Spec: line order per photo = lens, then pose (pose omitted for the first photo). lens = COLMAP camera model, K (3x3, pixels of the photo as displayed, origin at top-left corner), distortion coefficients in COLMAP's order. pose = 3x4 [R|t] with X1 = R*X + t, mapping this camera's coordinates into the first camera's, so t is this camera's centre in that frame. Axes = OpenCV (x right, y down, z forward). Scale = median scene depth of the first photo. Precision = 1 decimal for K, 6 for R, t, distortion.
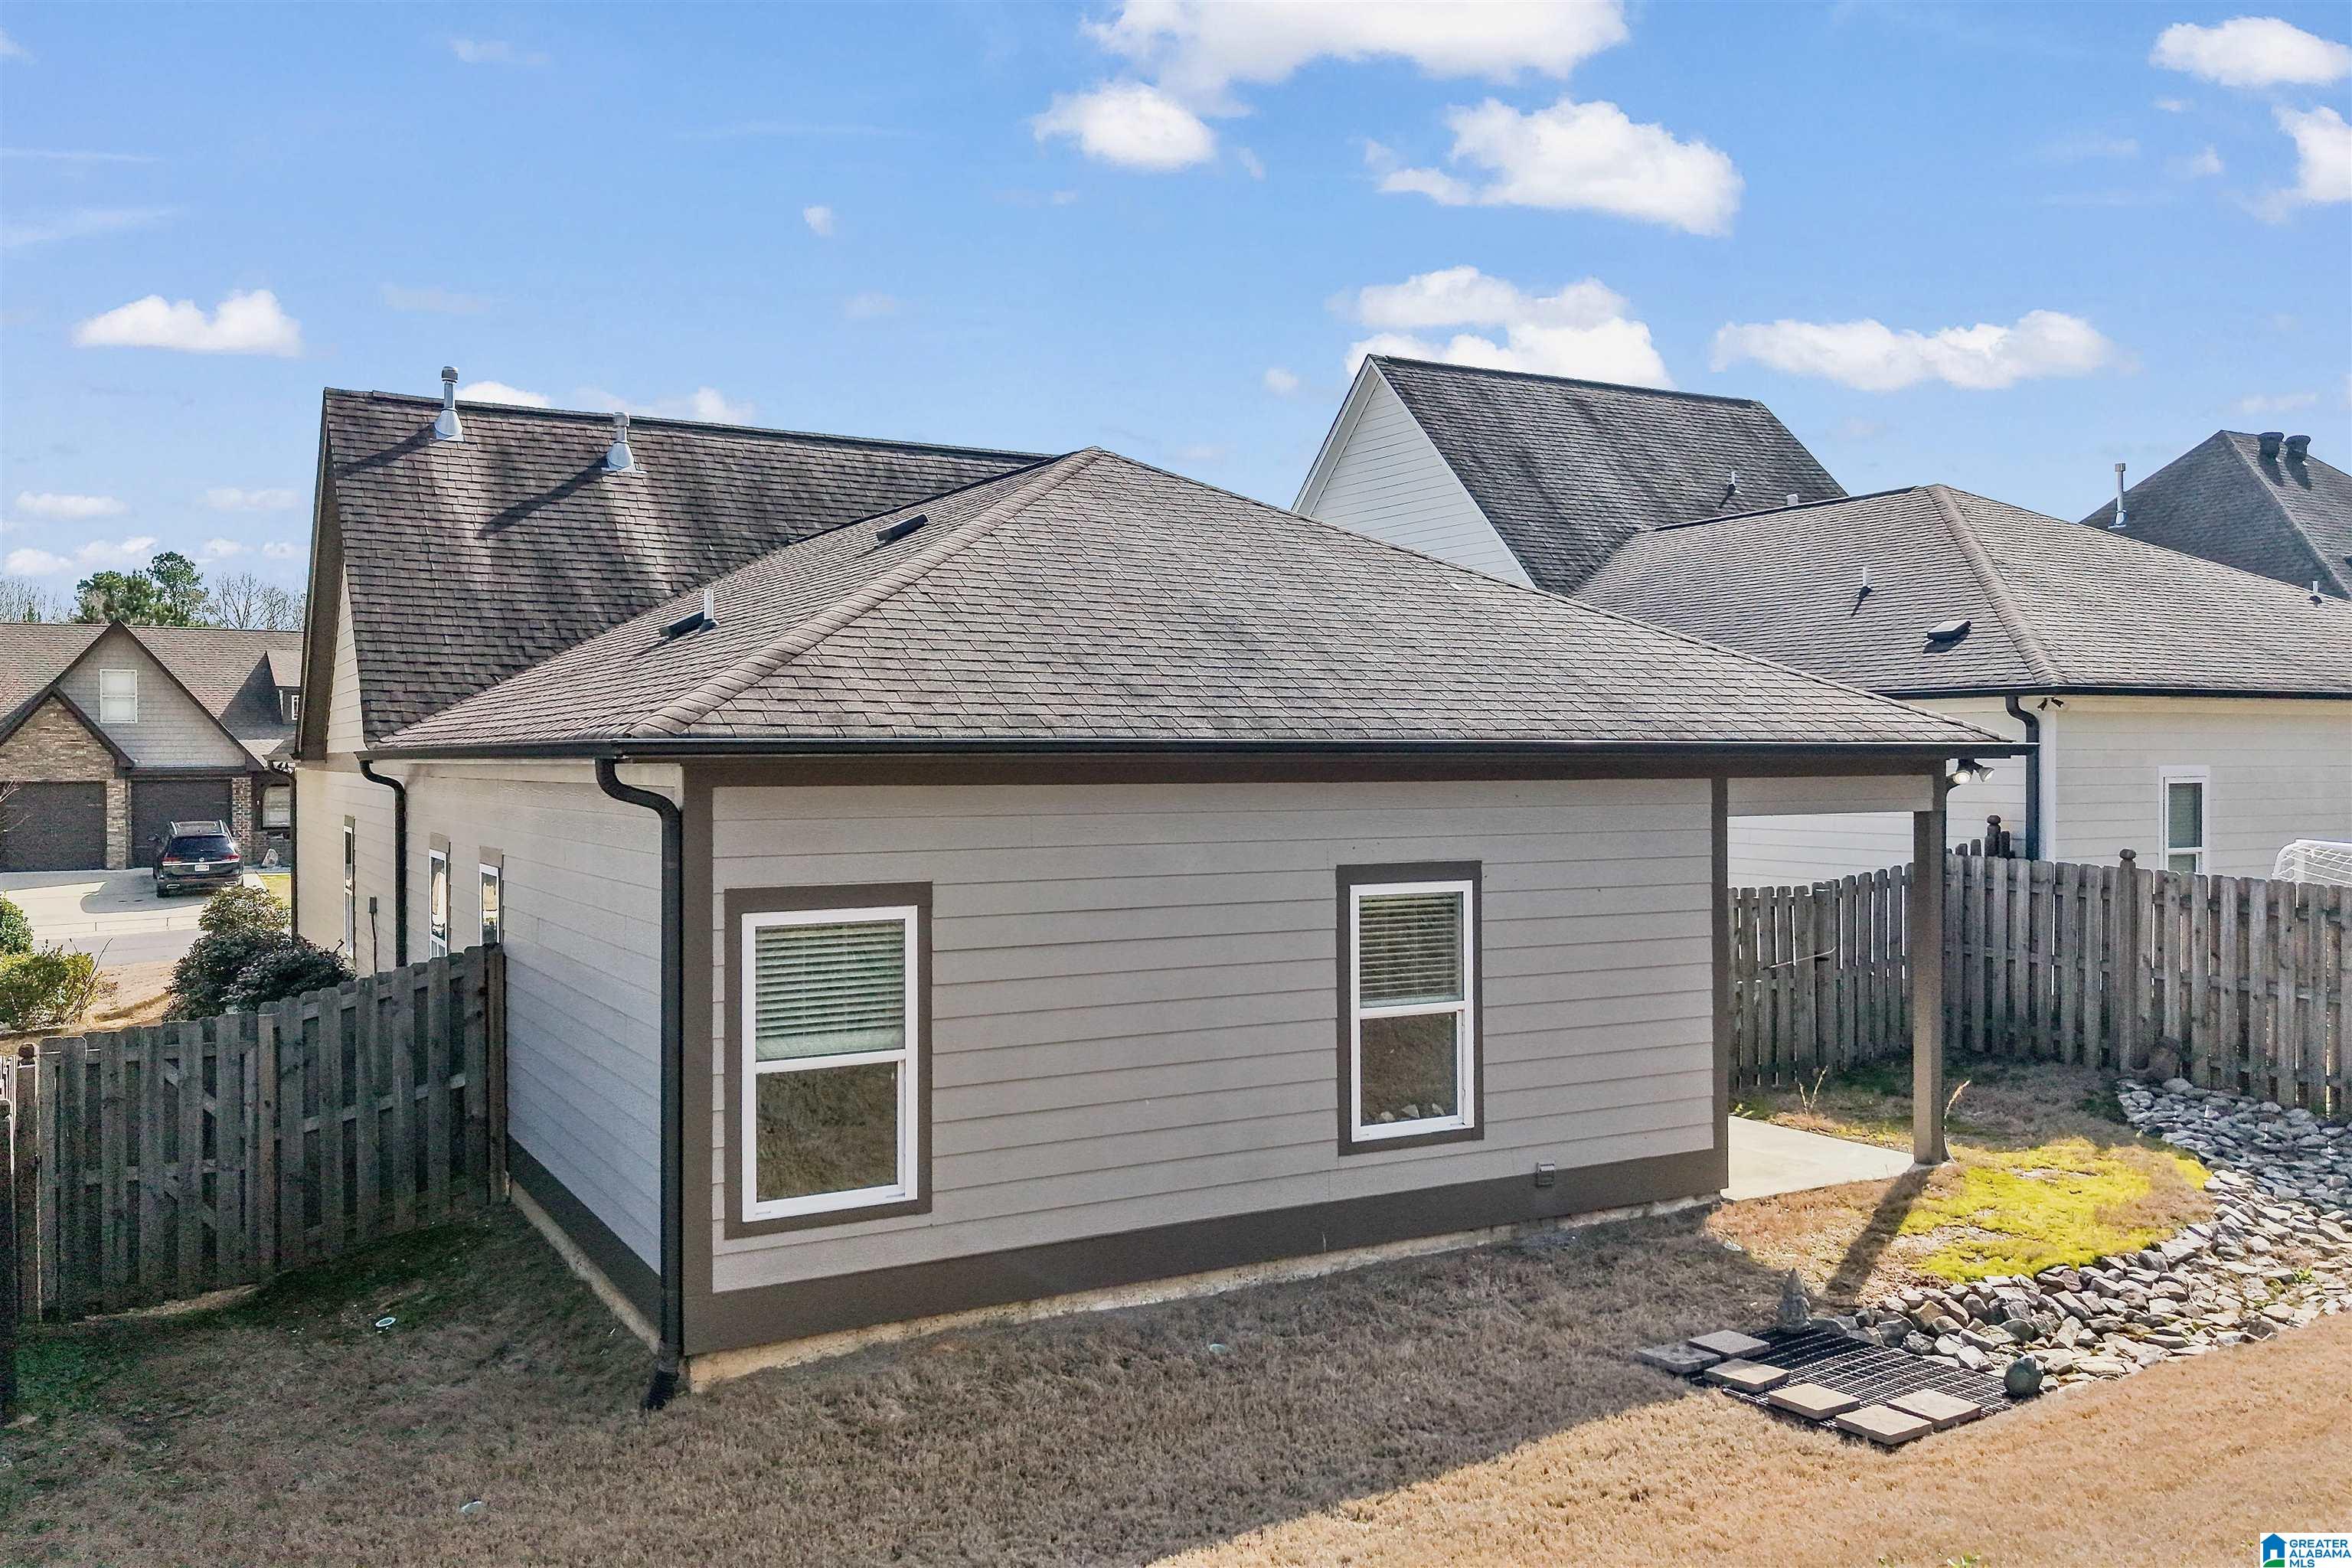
lens RADIAL K [[1856.5, 0, 1170.6], [0, 1856.5, 776.2], [0, 0, 1]] dist [0.045418, -0.079694]
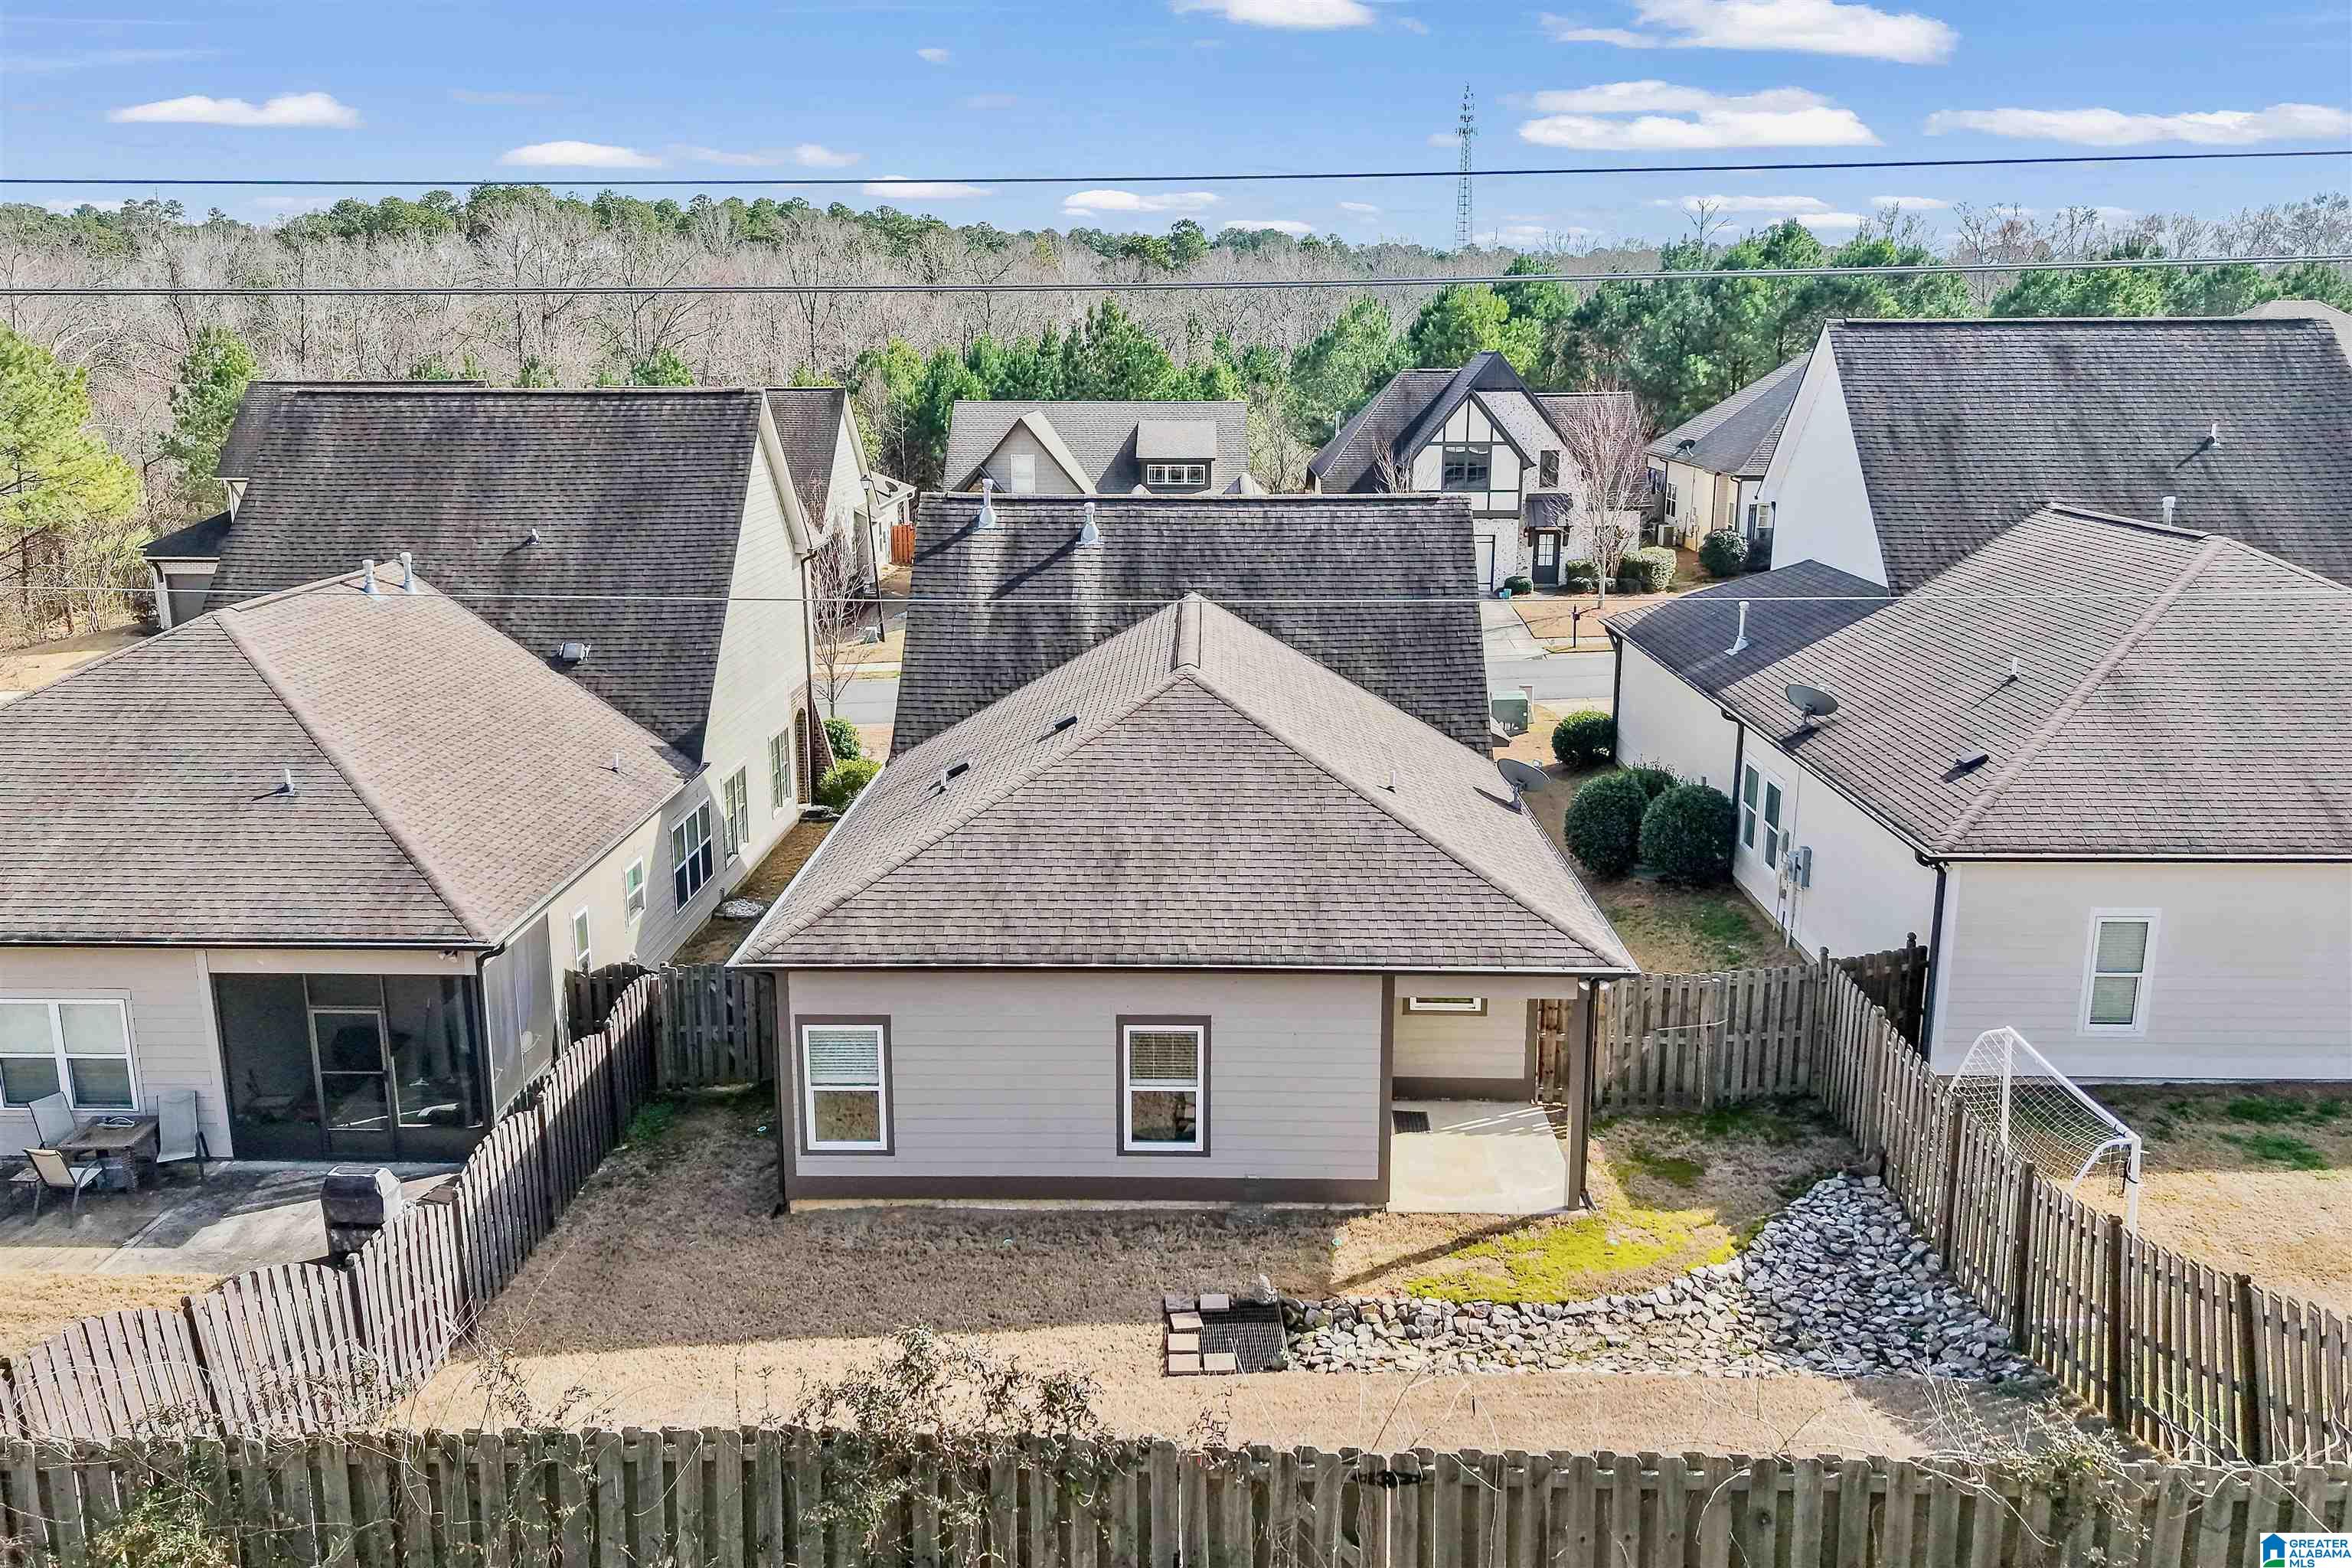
lens RADIAL K [[1856.5, 0, 1171.5], [0, 1856.5, 761.1], [0, 0, 1]] dist [0.045418, -0.079694]
pose [[0.858618, 0.116567, -0.499186, 1.043298], [-0.005958, 0.976006, 0.217663, -0.613872], [0.512581, -0.183915, 0.838711, -0.525008]]
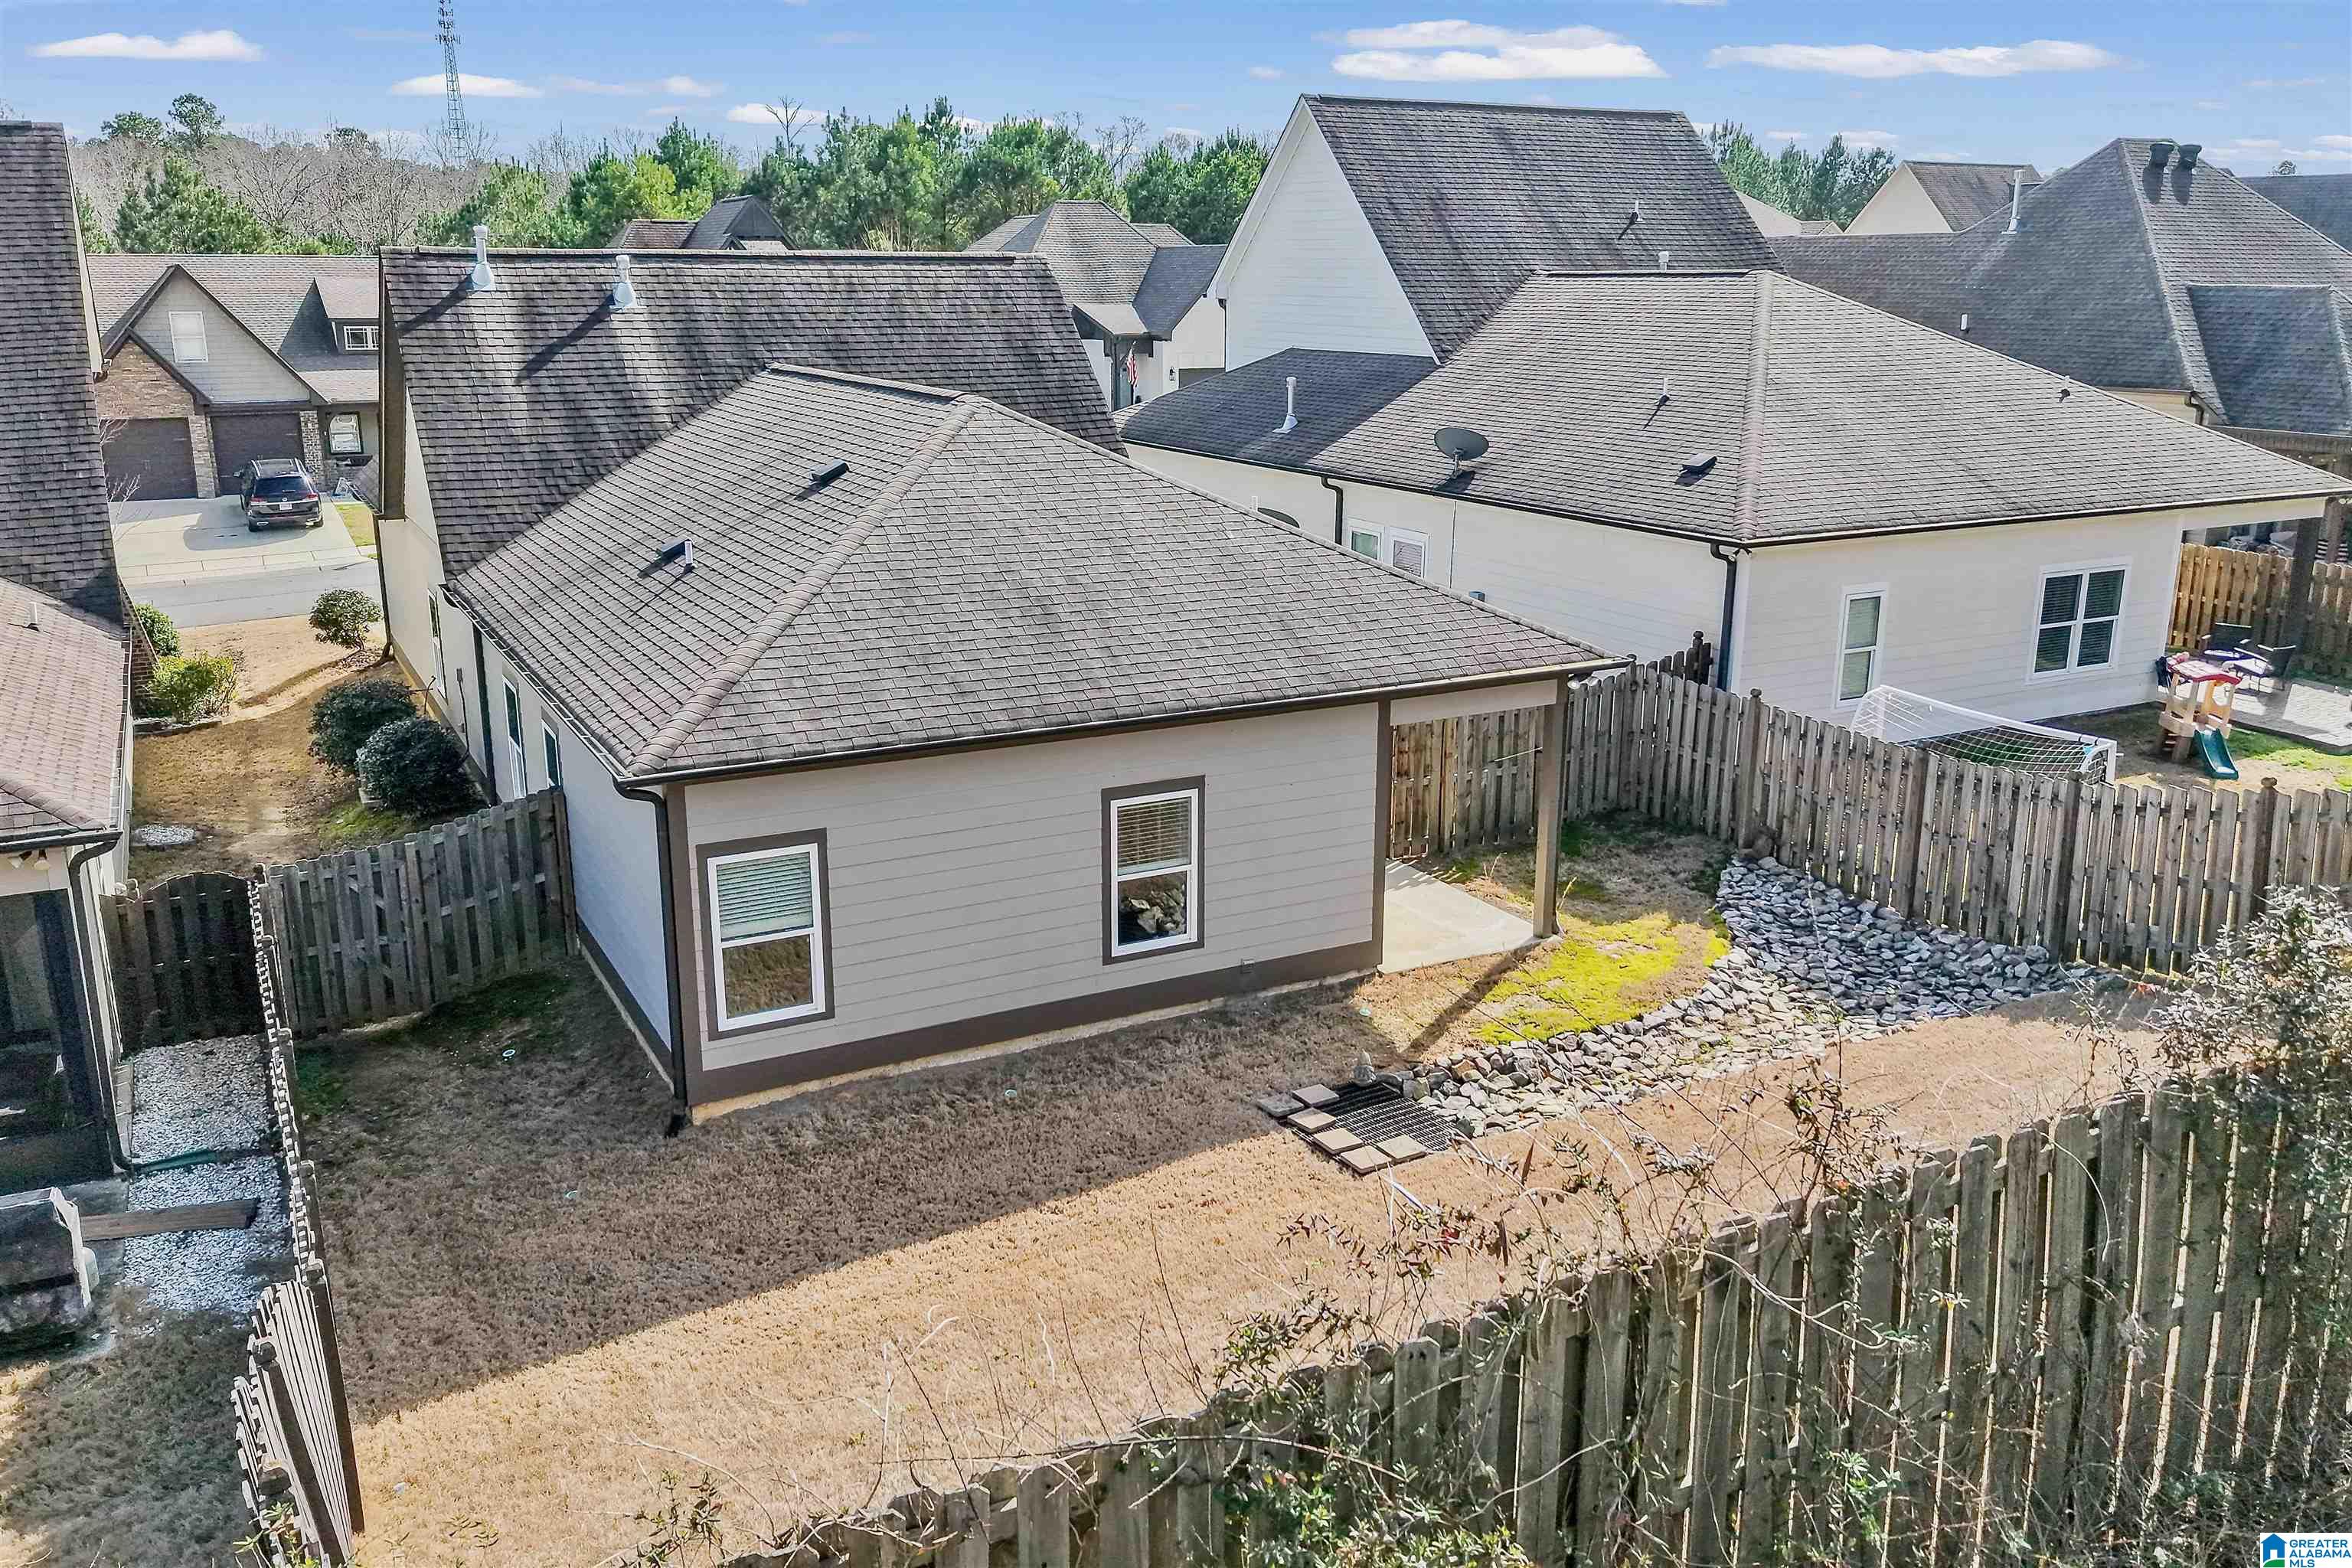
lens RADIAL K [[1856.5, 0, 1172.0], [0, 1856.5, 777.9], [0, 0, 1]] dist [0.045418, -0.079694]
pose [[0.999619, 0.012449, -0.024647, 0.181938], [-0.005777, 0.967137, 0.254192, -0.341379], [0.027002, -0.253953, 0.966840, -0.466529]]
